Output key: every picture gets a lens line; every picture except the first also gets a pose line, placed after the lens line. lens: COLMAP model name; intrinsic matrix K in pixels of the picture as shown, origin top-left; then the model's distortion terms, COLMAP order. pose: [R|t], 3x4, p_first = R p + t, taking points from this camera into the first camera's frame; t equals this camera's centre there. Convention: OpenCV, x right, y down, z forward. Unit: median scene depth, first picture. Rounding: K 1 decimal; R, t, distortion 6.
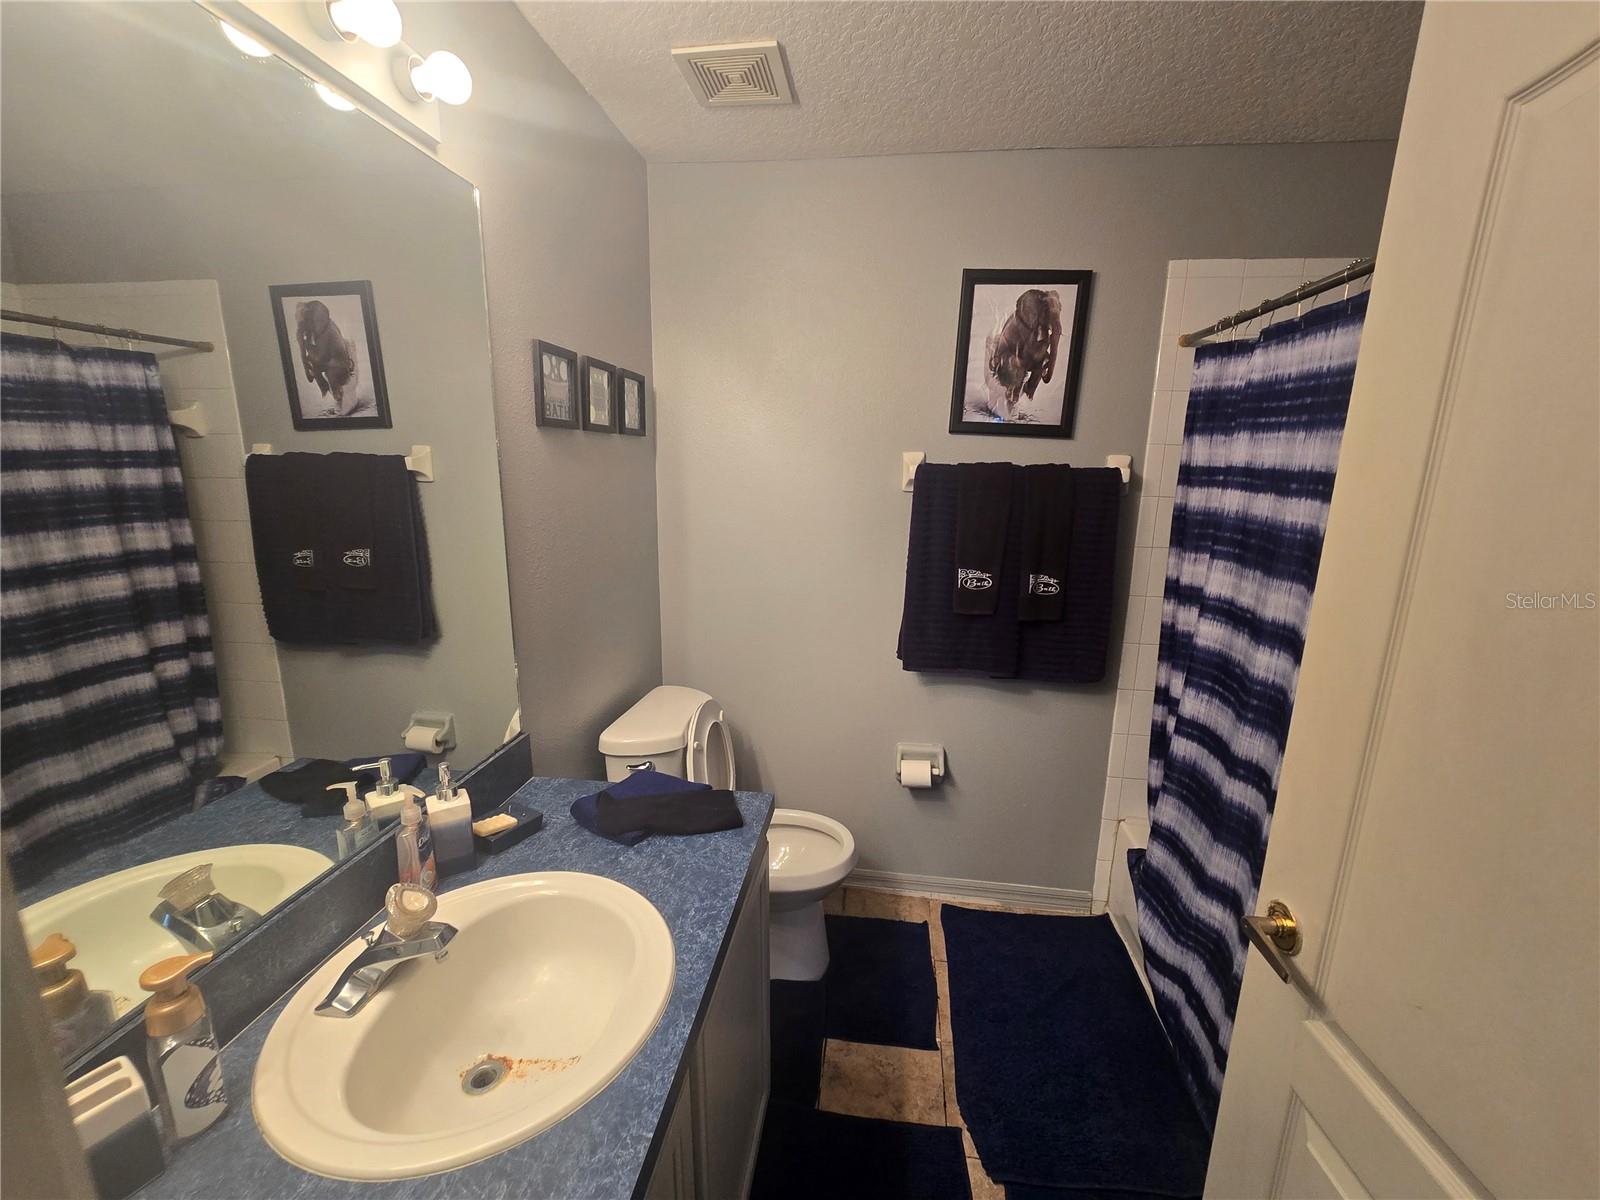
lens RADIAL K [[659.1, 0, 804.5], [0, 659.1, 601.7], [0, 0, 1]] dist [-0.005250, 0.002328]
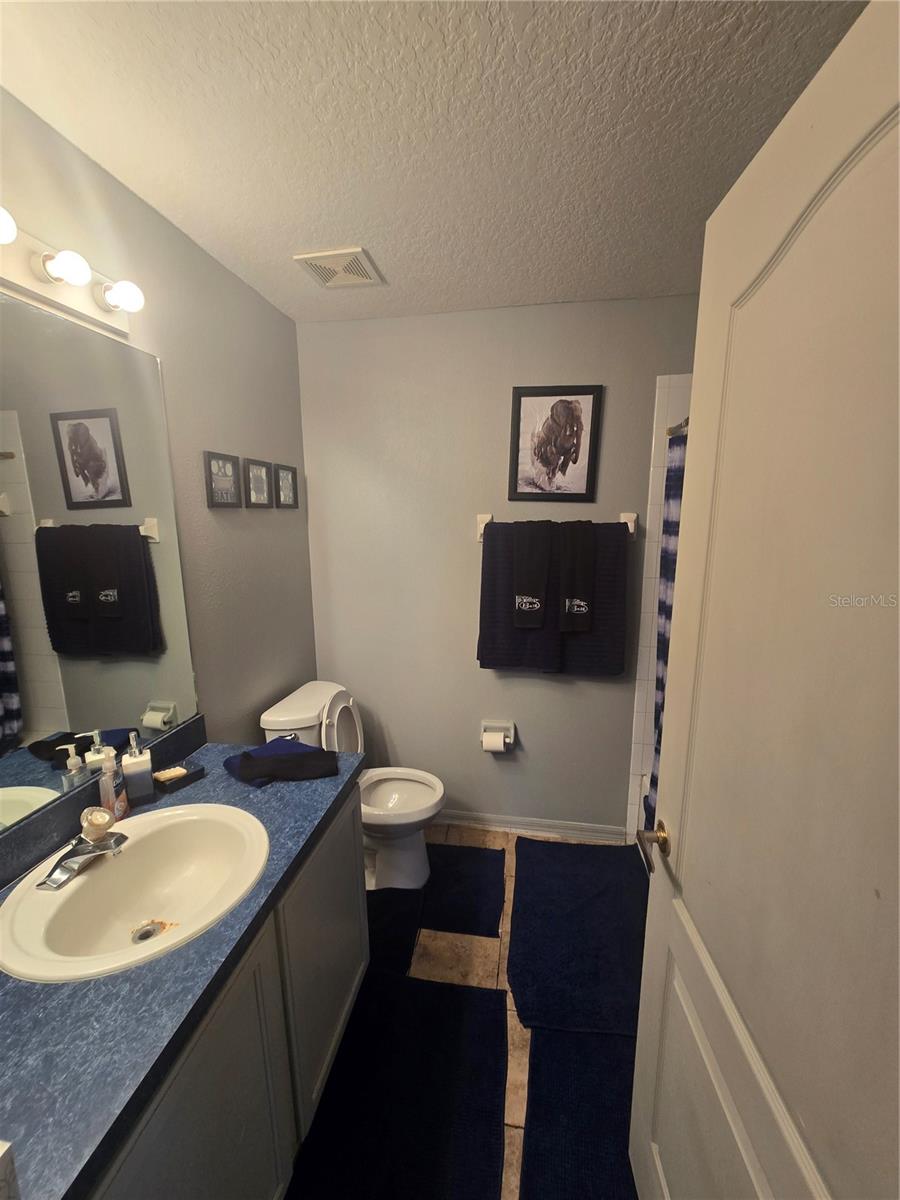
lens RADIAL K [[494.3, 0, 445.3], [0, 494.3, 607.7], [0, 0, 1]] dist [-0.005250, 0.002328]
pose [[0.998844, -0.018059, -0.044558, 0.139726], [0.017127, 0.999628, -0.021207, -0.005078], [0.044924, 0.020419, 0.998782, -0.072905]]
